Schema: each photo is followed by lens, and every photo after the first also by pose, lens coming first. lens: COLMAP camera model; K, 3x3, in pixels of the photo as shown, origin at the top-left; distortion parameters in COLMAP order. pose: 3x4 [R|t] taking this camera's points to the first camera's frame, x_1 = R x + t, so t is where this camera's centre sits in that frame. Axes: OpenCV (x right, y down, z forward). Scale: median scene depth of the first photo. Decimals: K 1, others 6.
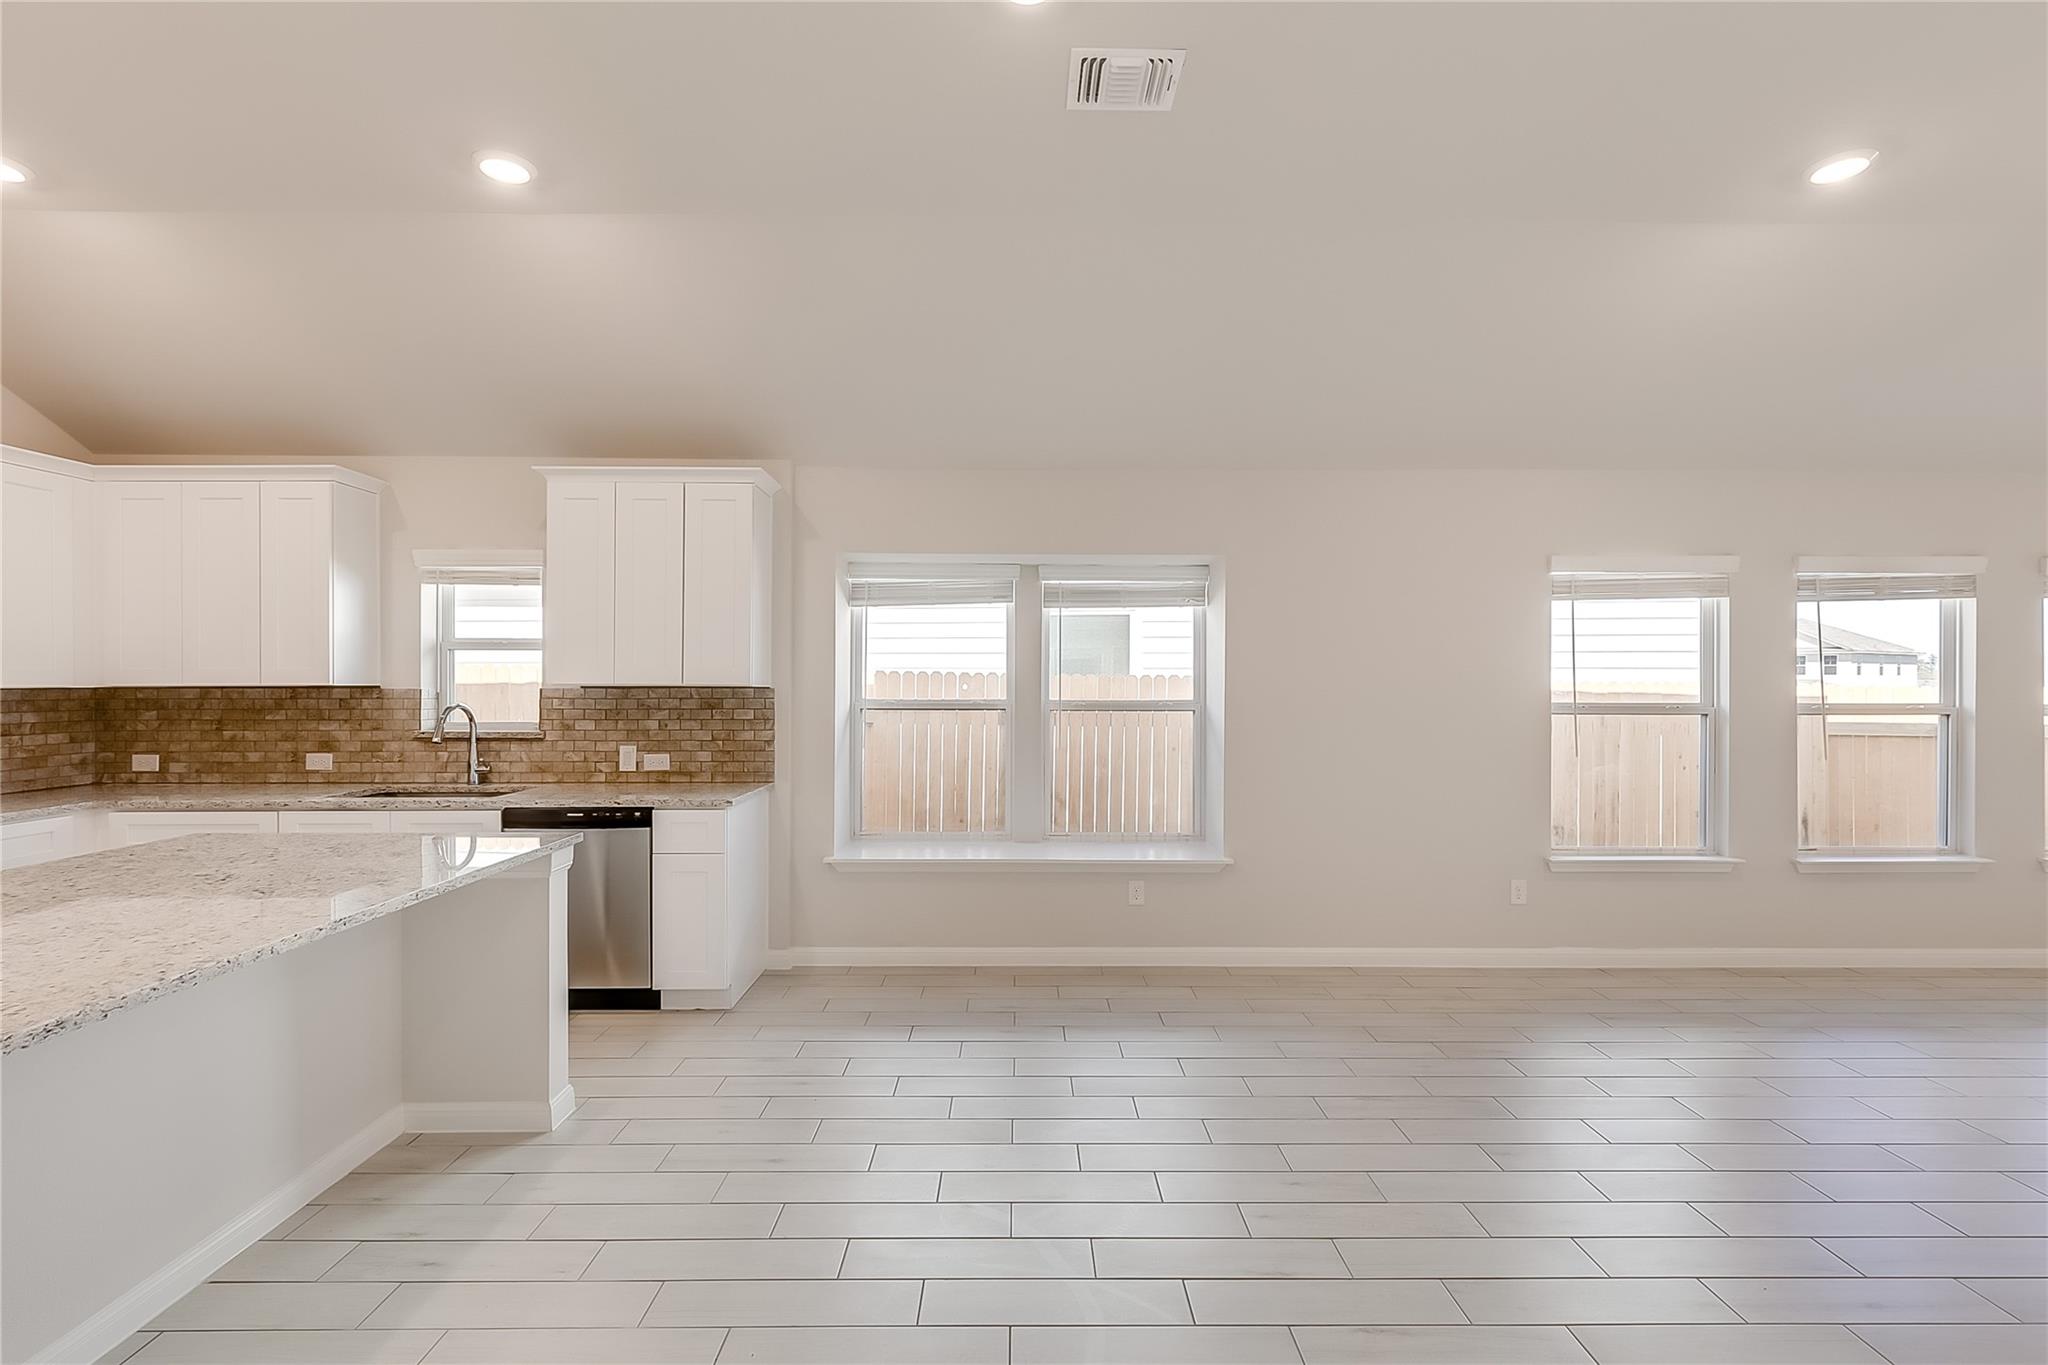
lens RADIAL K [[925.8, 0, 1027.3], [0, 925.8, 686.4], [0, 0, 1]] dist [0.003637, 0.000751]
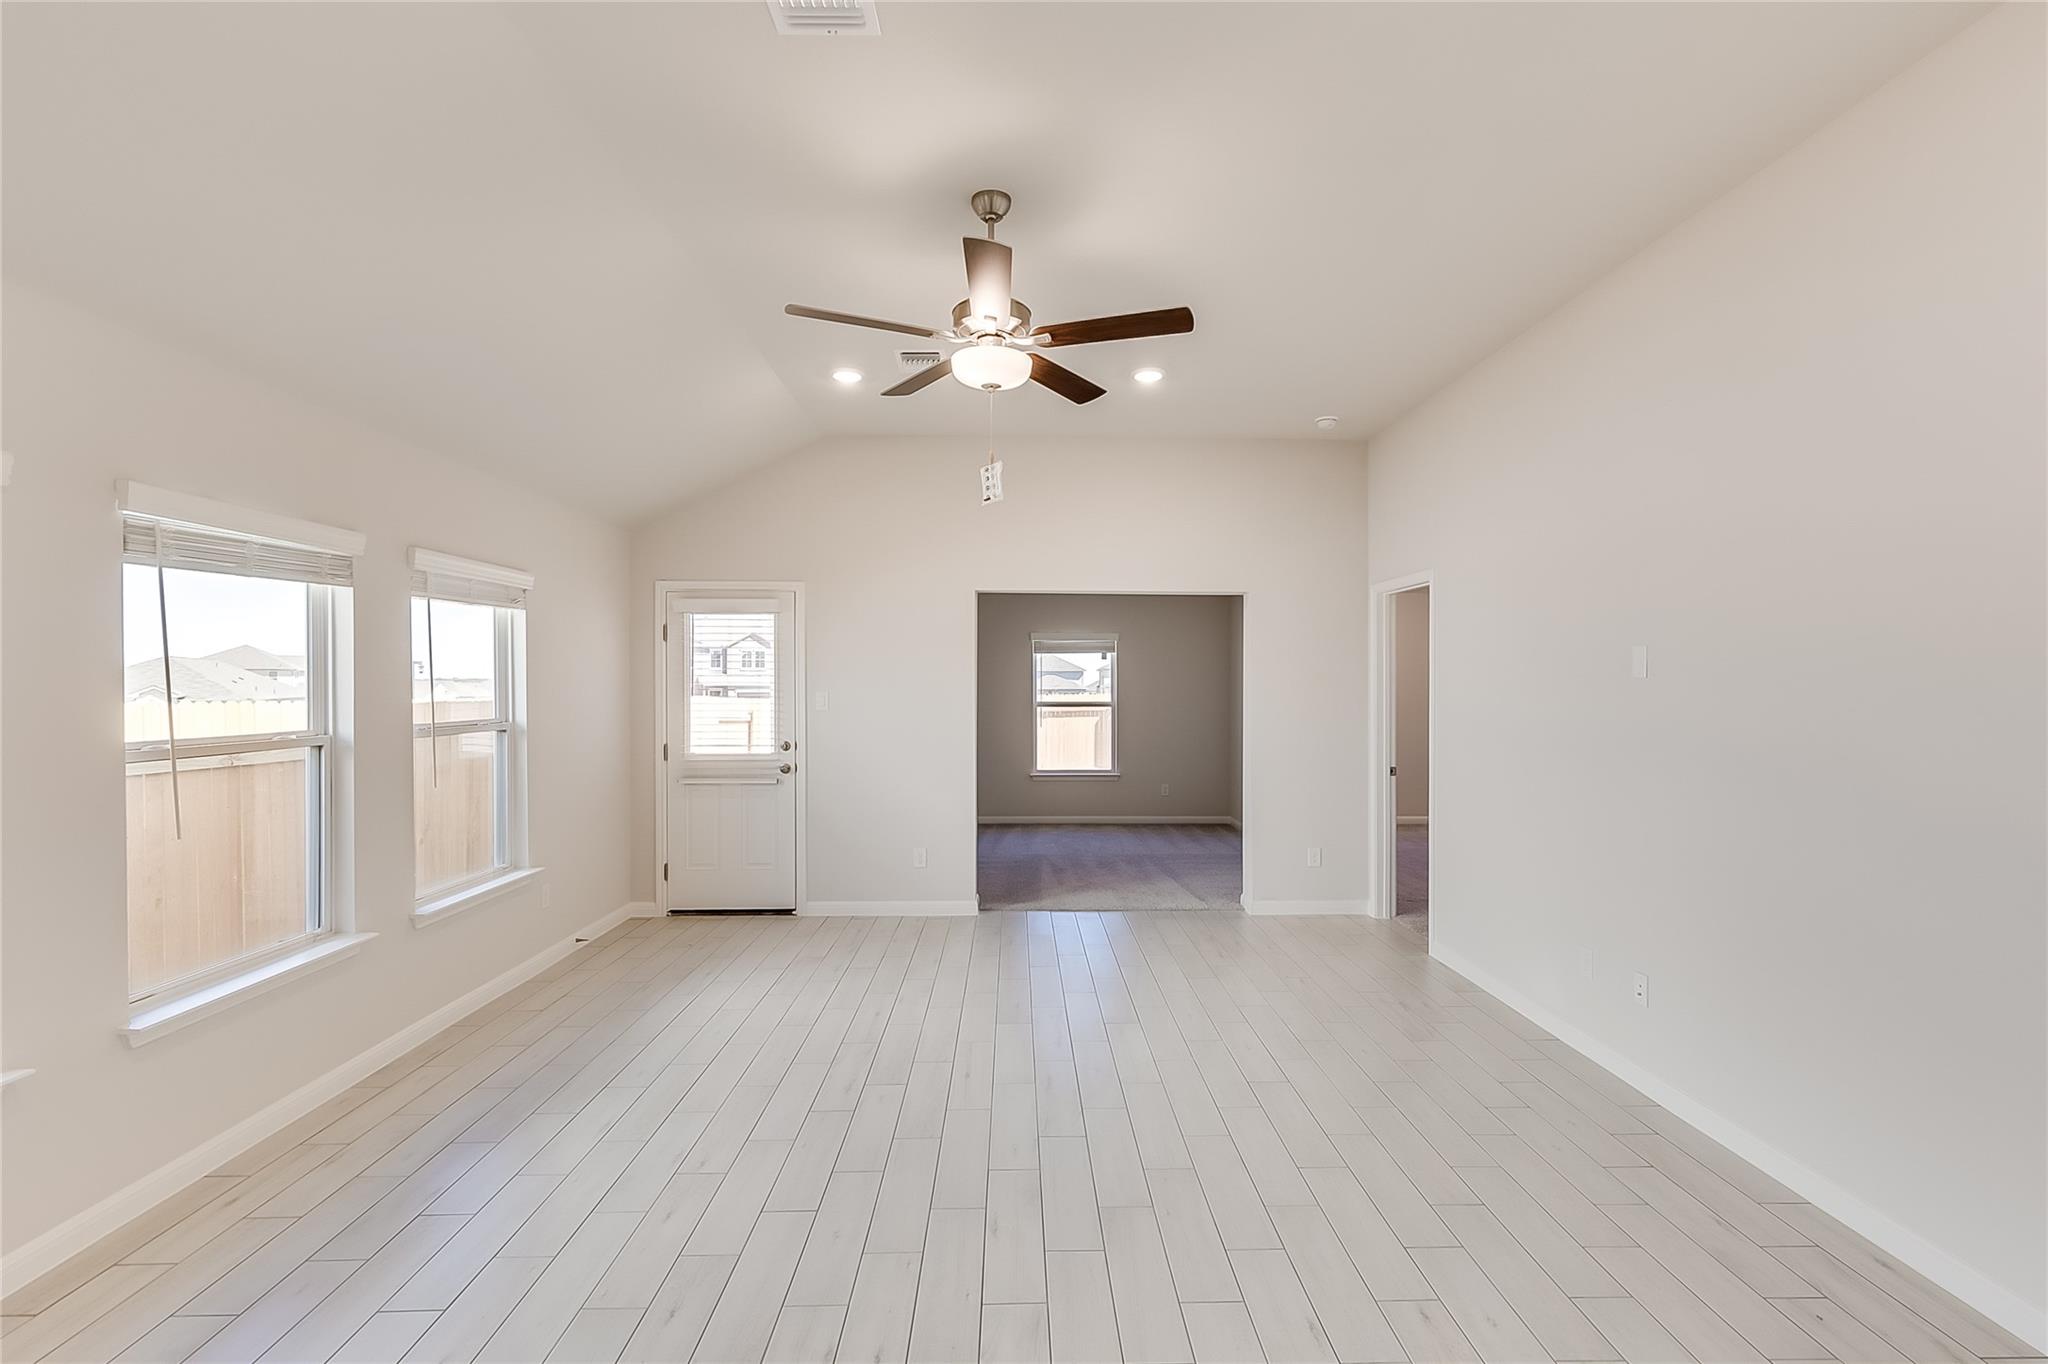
lens RADIAL K [[933.4, 0, 1034.3], [0, 933.4, 683.3], [0, 0, 1]] dist [0.004142, 0.000123]
pose [[-0.010247, -0.001152, 0.999947, 0.267274], [0.008109, 0.999966, 0.001235, -0.014759], [-0.999915, 0.008121, -0.010237, 0.471377]]
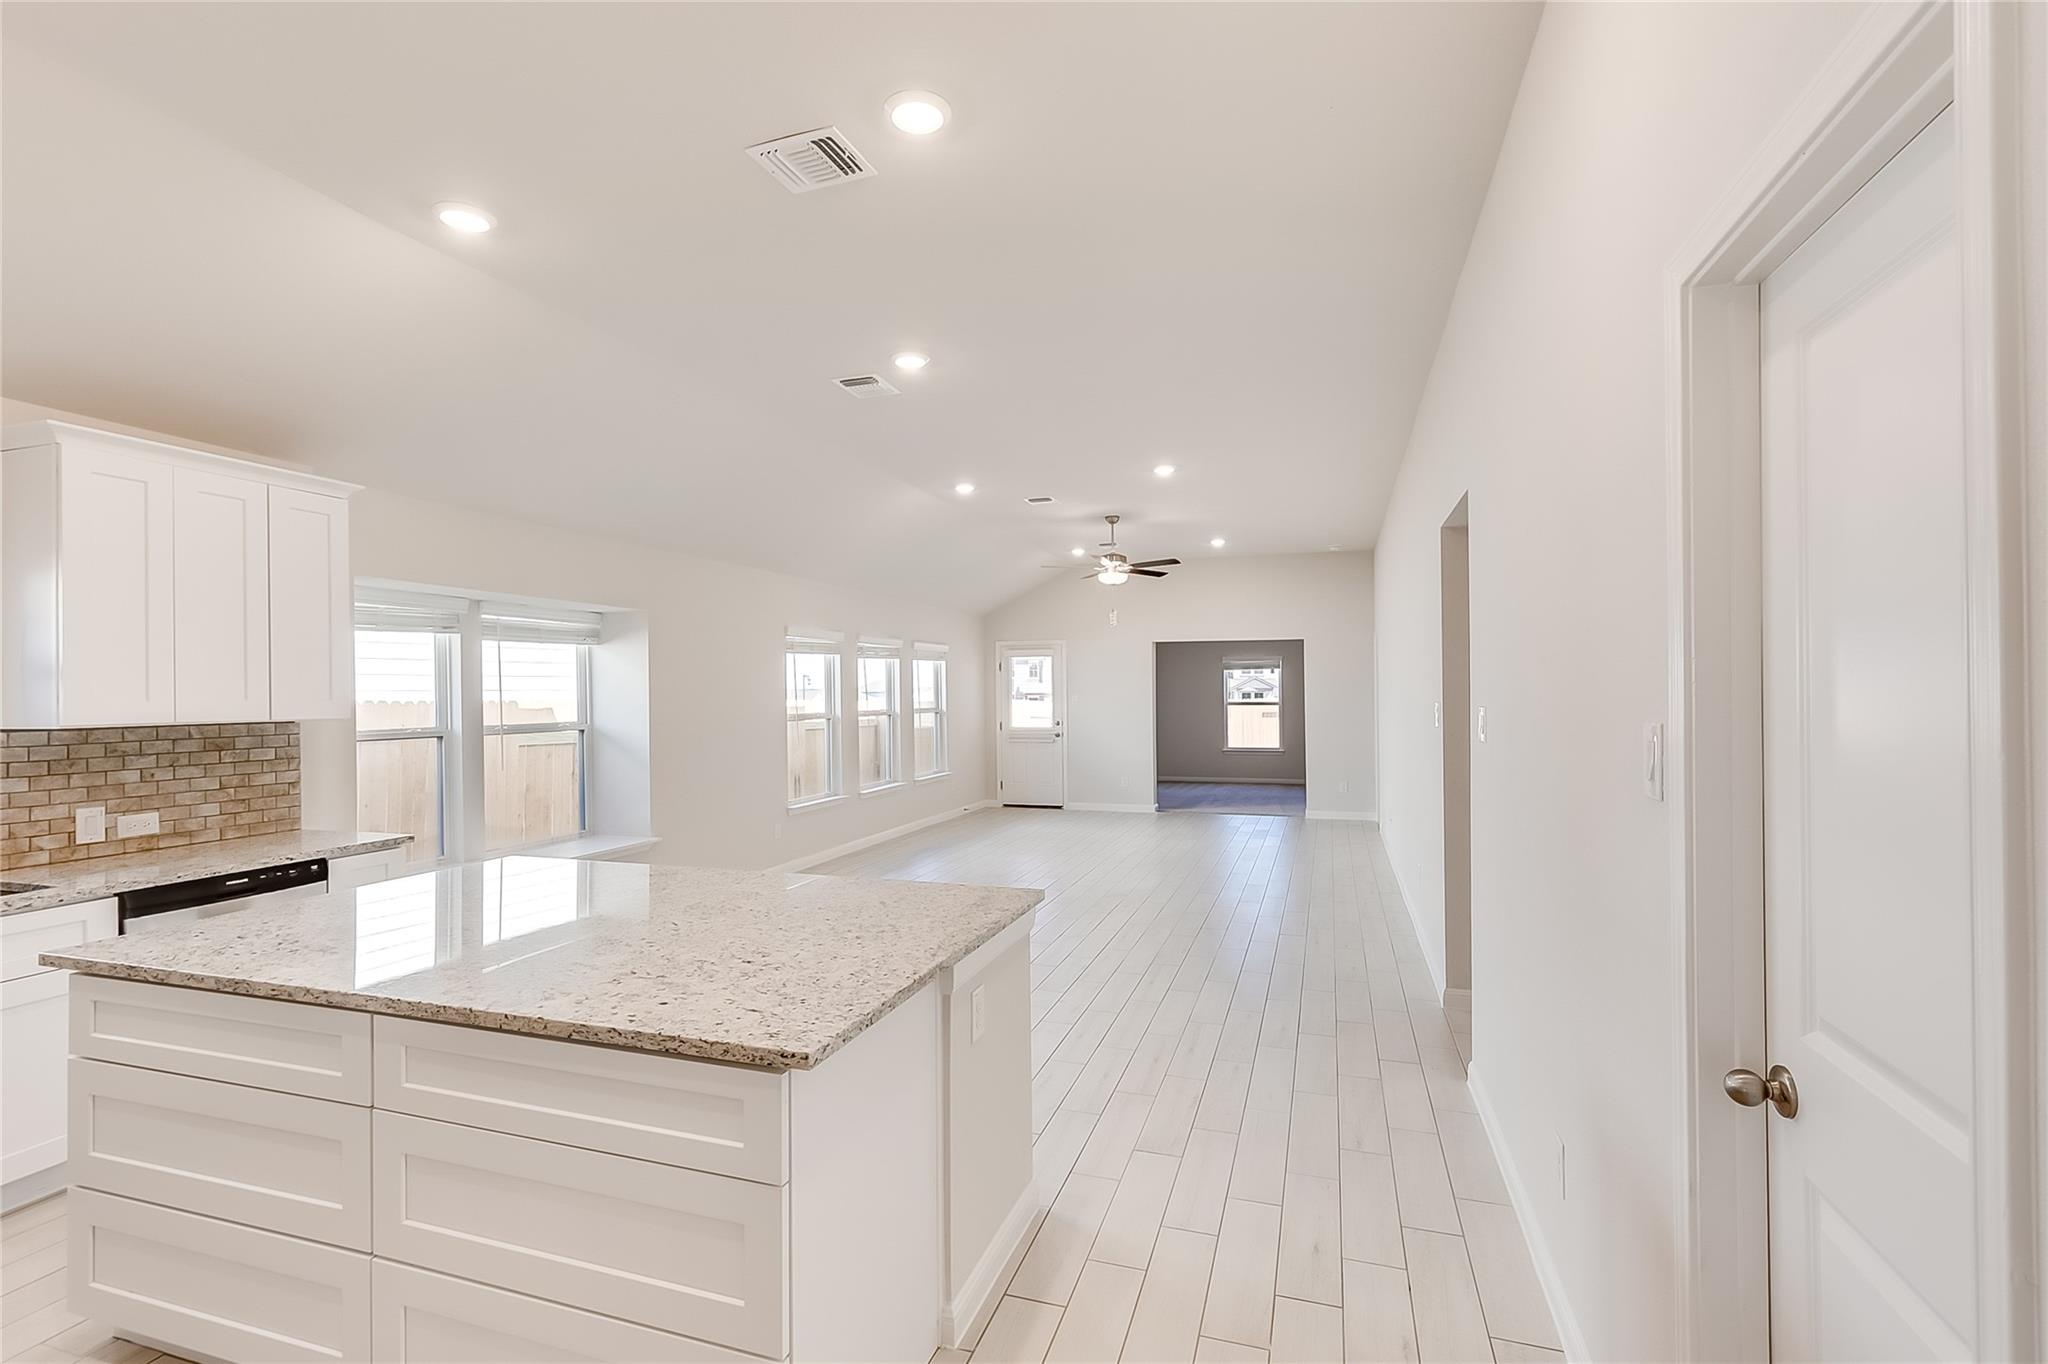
lens RADIAL K [[925.8, 0, 1027.3], [0, 925.8, 685.9], [0, 0, 1]] dist [0.003637, 0.000751]
pose [[0.319614, 0.001797, 0.947546, -0.891286], [0.017413, 0.999818, -0.007770, -0.013824], [-0.947388, 0.018983, 0.319525, 0.060998]]
